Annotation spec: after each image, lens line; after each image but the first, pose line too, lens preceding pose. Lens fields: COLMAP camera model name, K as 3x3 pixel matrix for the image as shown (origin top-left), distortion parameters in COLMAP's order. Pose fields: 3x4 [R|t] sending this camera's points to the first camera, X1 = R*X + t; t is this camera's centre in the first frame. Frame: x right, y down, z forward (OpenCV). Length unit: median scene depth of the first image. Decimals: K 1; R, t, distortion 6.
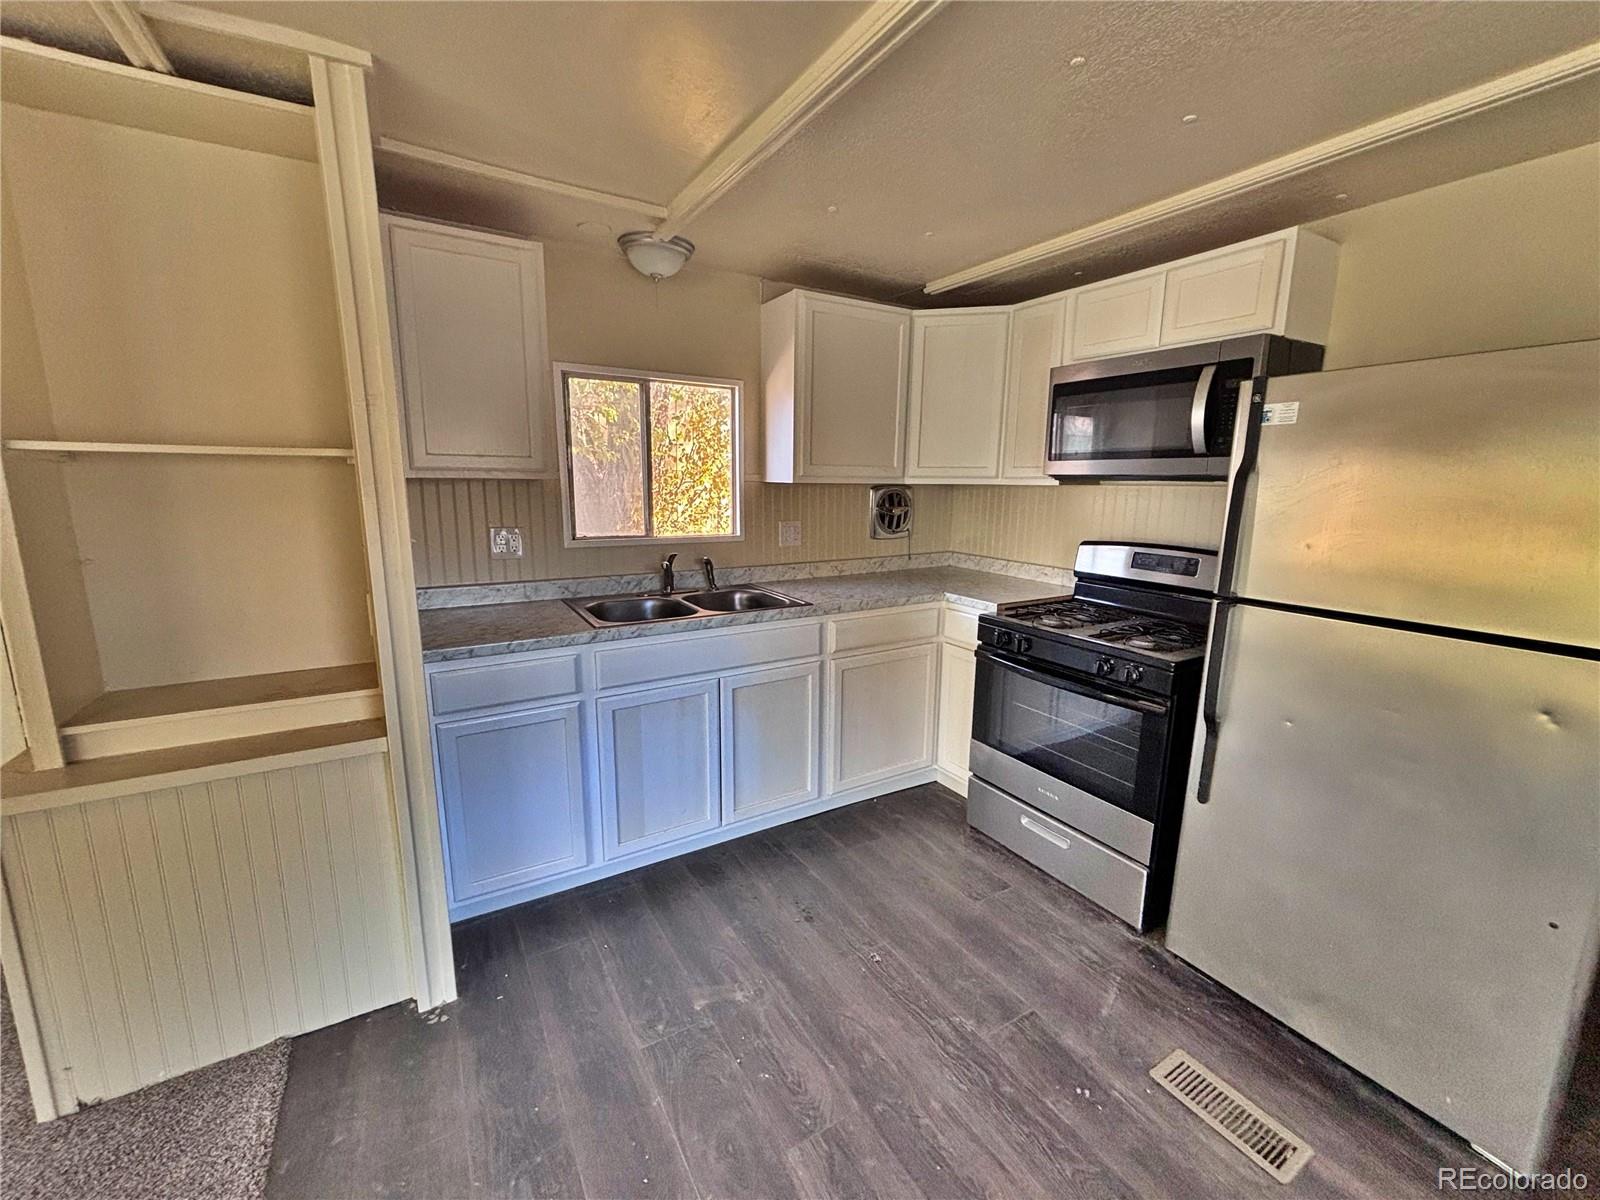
lens RADIAL K [[650.2, 0, 797.3], [0, 650.2, 594.5], [0, 0, 1]] dist [-0.000945, 0.000460]
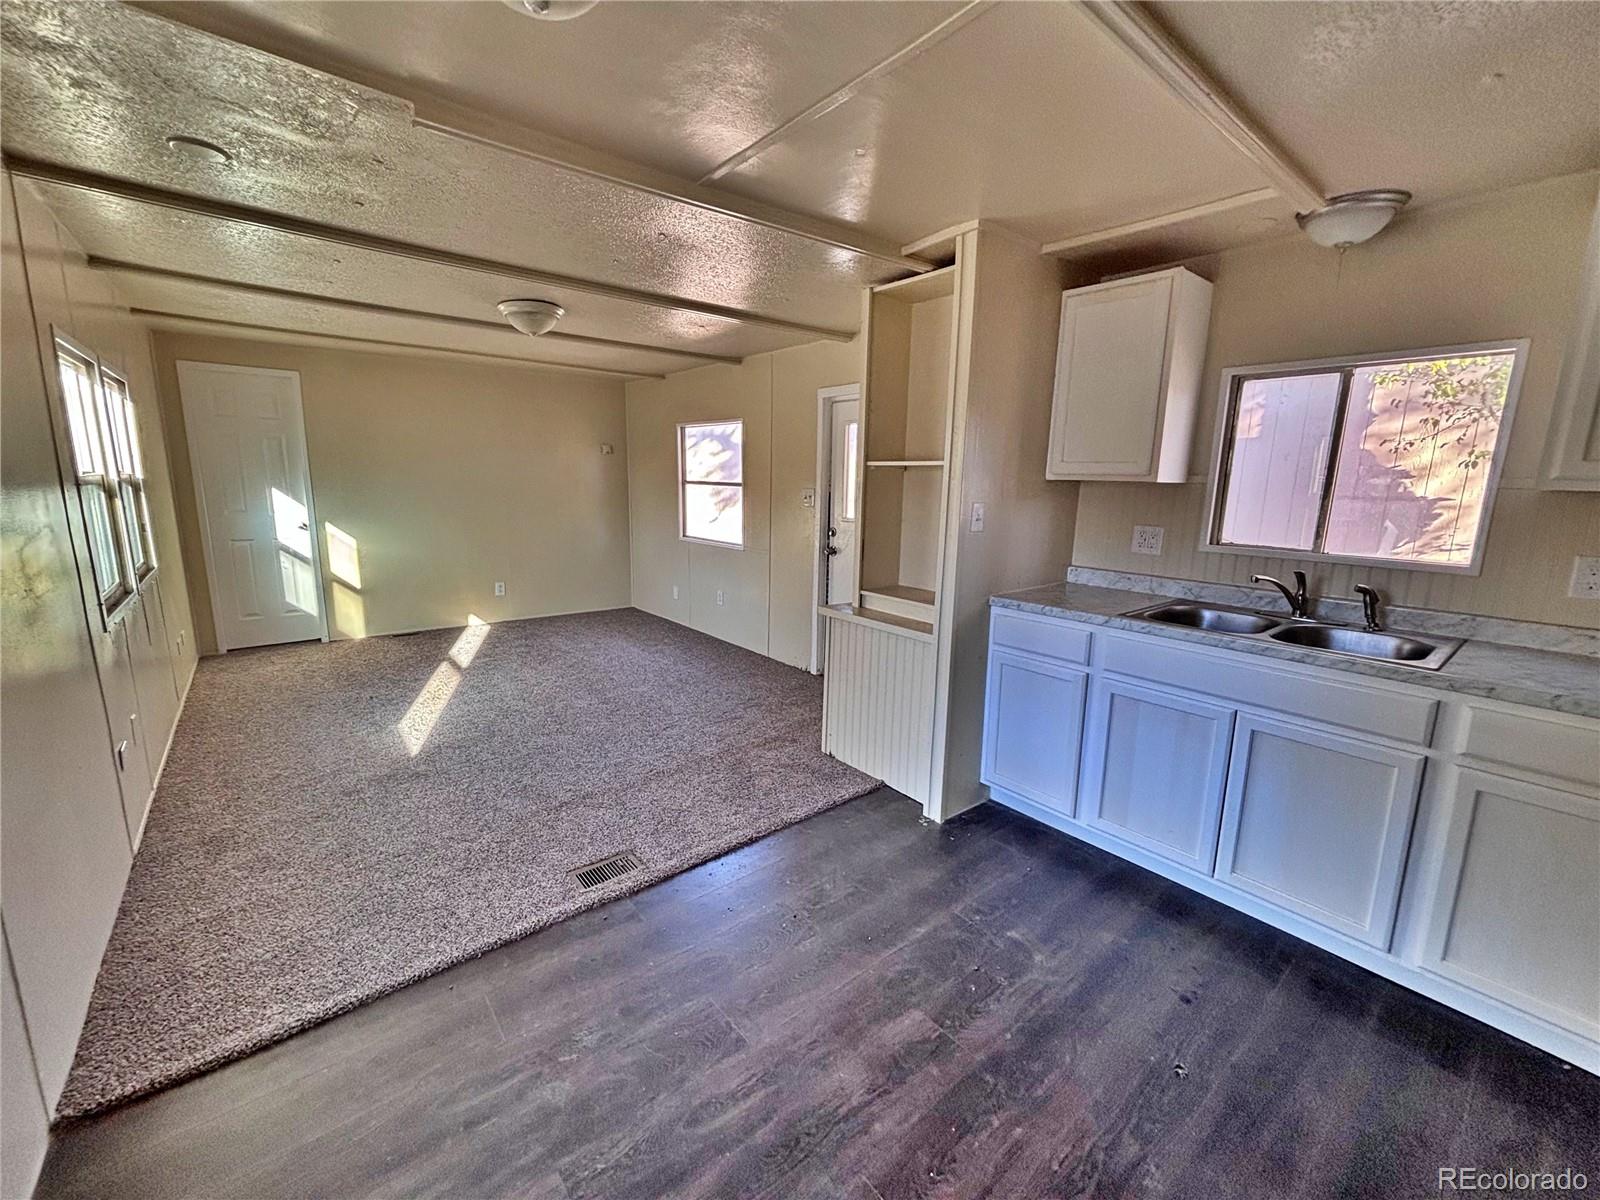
lens RADIAL K [[650.2, 0, 803.1], [0, 650.2, 596.3], [0, 0, 1]] dist [-0.000945, 0.000460]
pose [[0.150987, 0.171703, -0.973510, 0.664104], [-0.192584, 0.971040, 0.141398, -0.033367], [0.969595, 0.166133, 0.179681, 0.274813]]
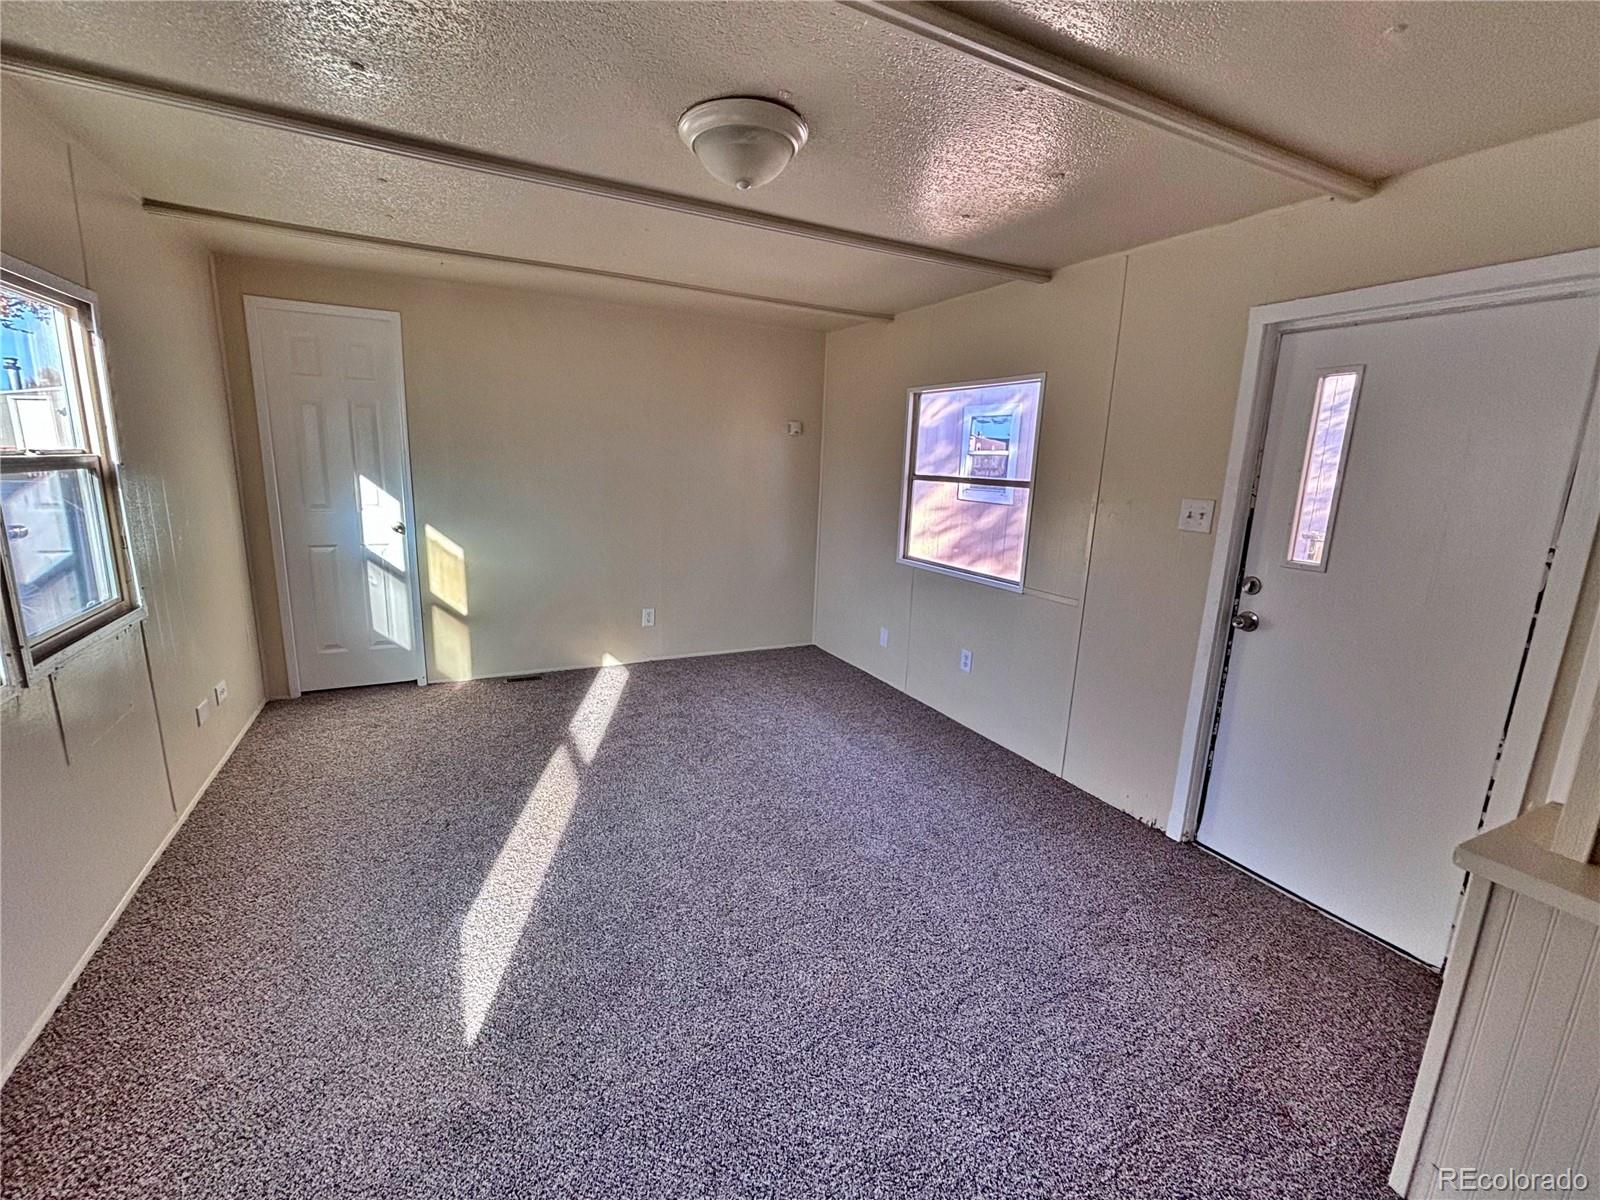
lens RADIAL K [[679.9, 0, 799.3], [0, 679.9, 595.3], [0, 0, 1]] dist [-0.003097, -0.000365]
pose [[-0.059406, 0.188236, -0.980325, -0.213984], [-0.212467, 0.957173, 0.196666, -0.005733], [0.975361, 0.219970, -0.016868, 0.000307]]
